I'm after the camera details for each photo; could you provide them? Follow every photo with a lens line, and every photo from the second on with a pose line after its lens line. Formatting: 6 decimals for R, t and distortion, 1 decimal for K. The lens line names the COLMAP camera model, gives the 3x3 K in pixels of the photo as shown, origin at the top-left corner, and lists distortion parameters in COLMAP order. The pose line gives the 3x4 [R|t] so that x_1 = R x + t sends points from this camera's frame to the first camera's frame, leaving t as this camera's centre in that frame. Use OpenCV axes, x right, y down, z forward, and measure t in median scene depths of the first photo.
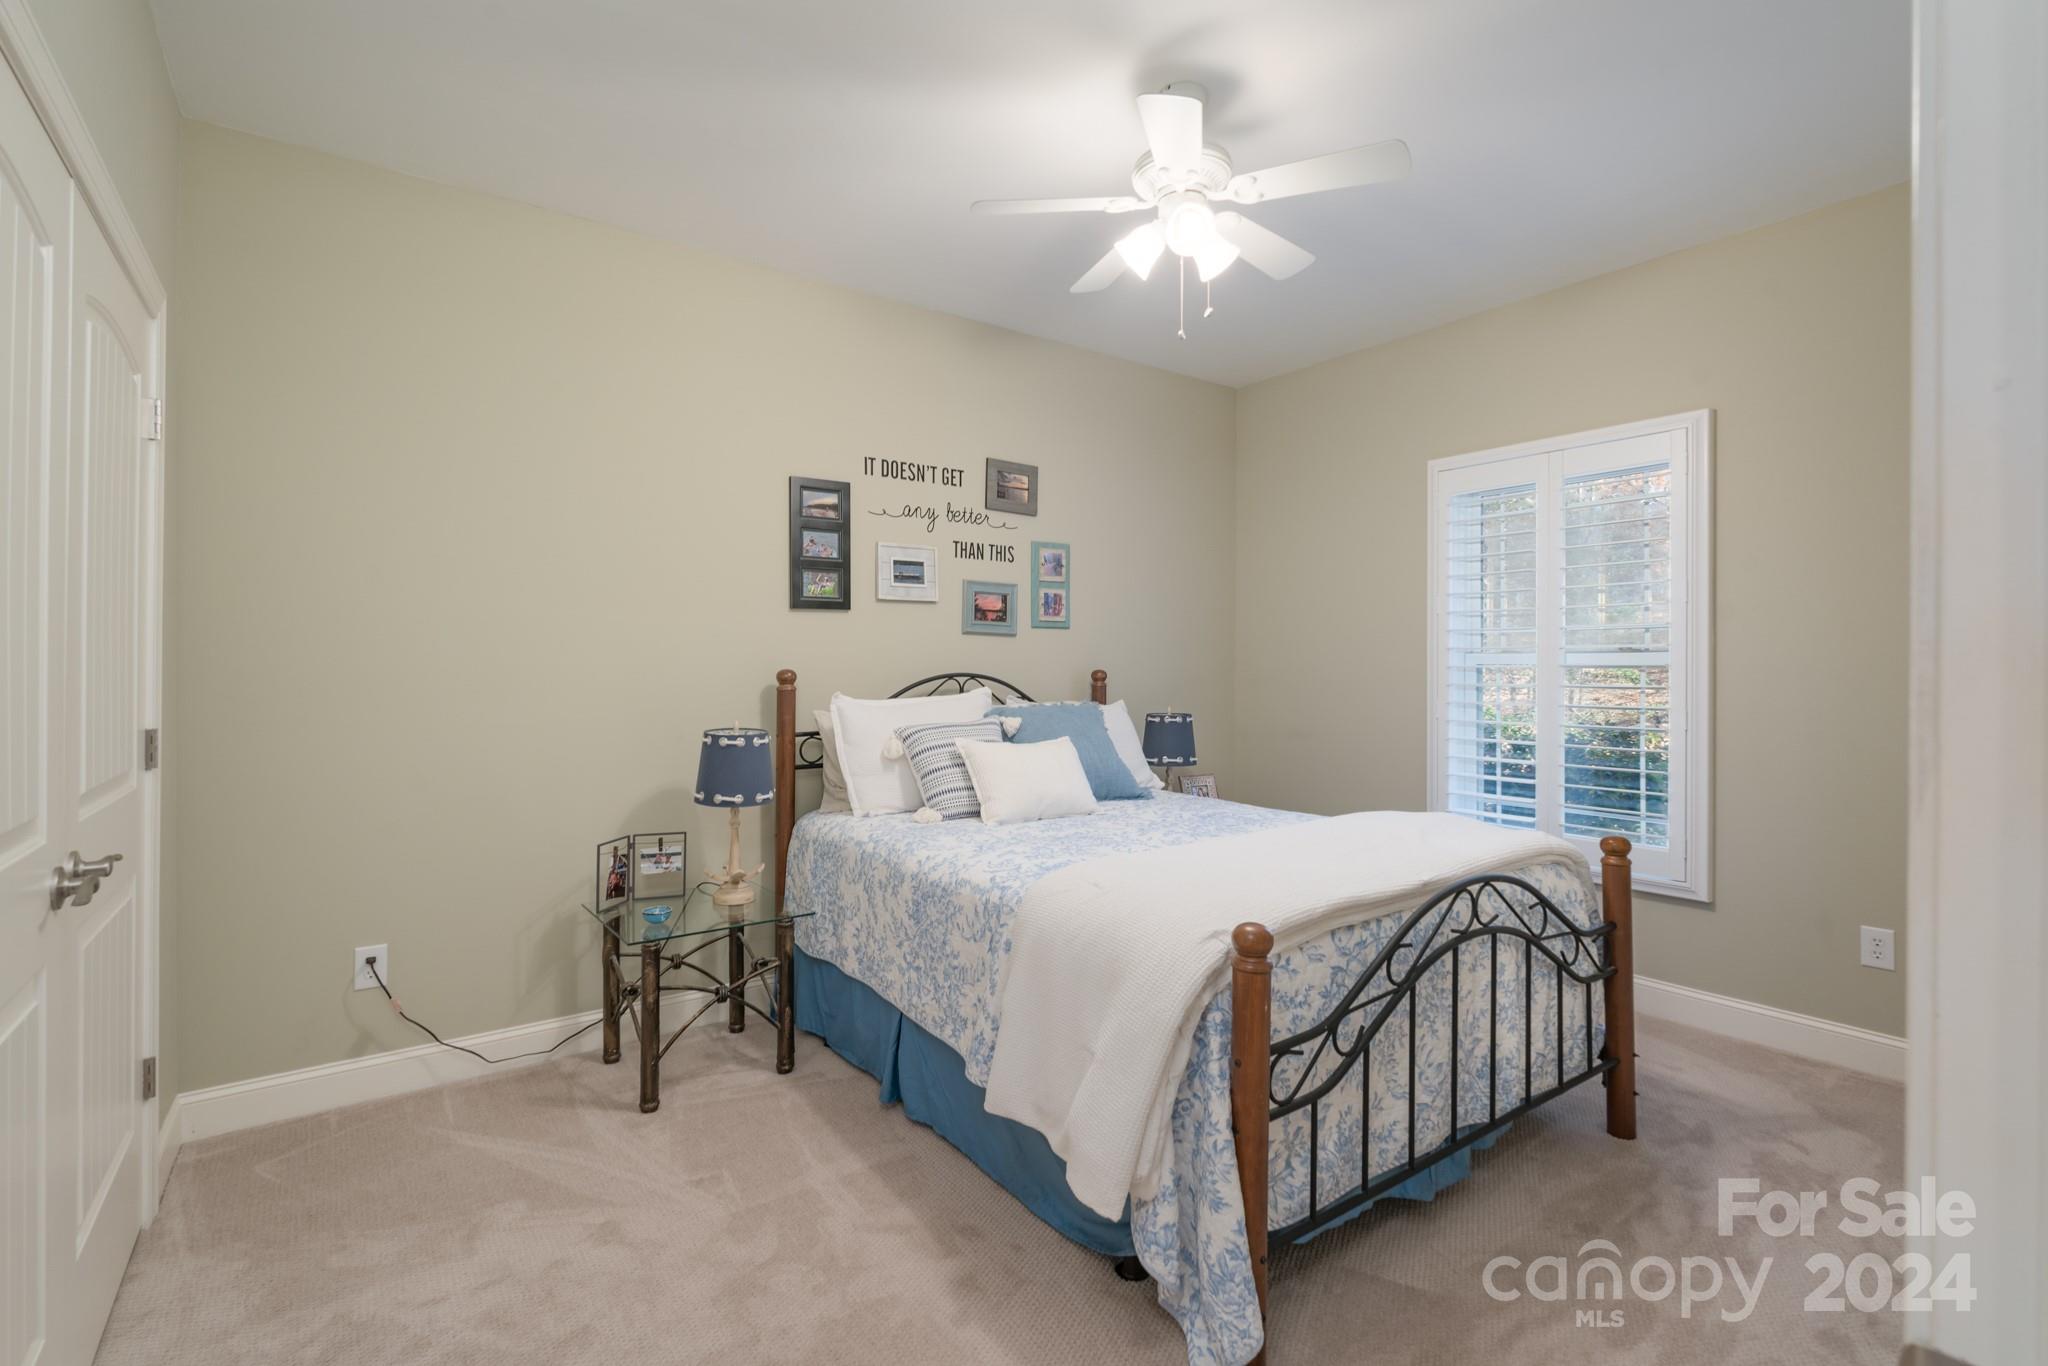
lens RADIAL K [[931.8, 0, 1027.0], [0, 931.8, 658.9], [0, 0, 1]] dist [-0.004367, -0.000321]
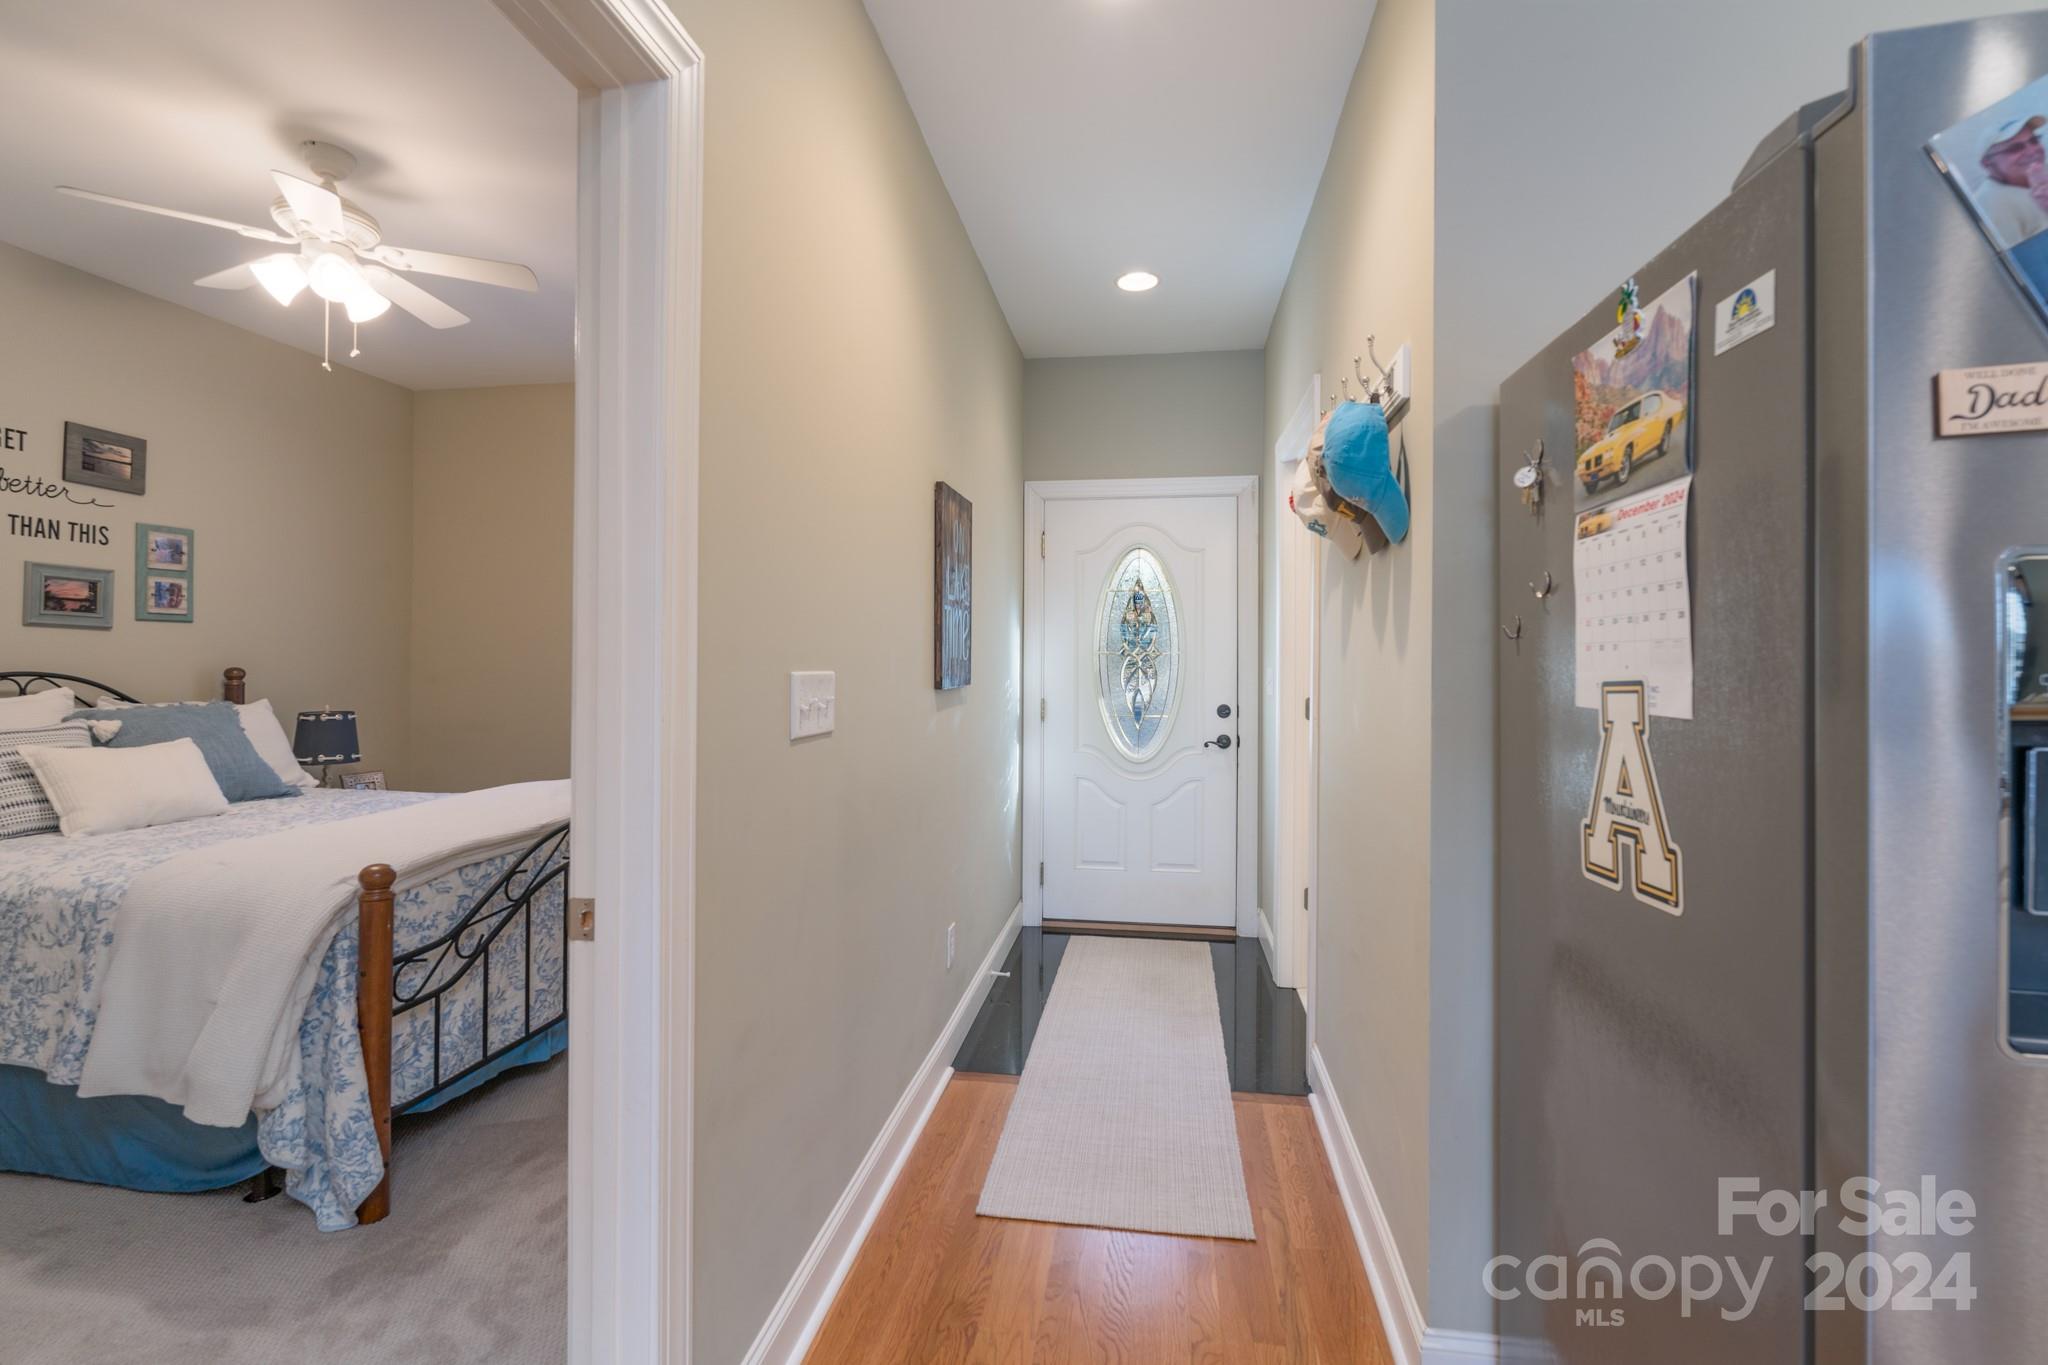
lens RADIAL K [[931.8, 0, 1027.0], [0, 931.8, 658.4], [0, 0, 1]] dist [-0.004367, -0.000321]
pose [[0.714252, 0.002910, 0.699883, -0.013292], [-0.005468, 0.999984, 0.001422, -0.005815], [-0.699867, -0.004843, 0.714256, -0.421935]]
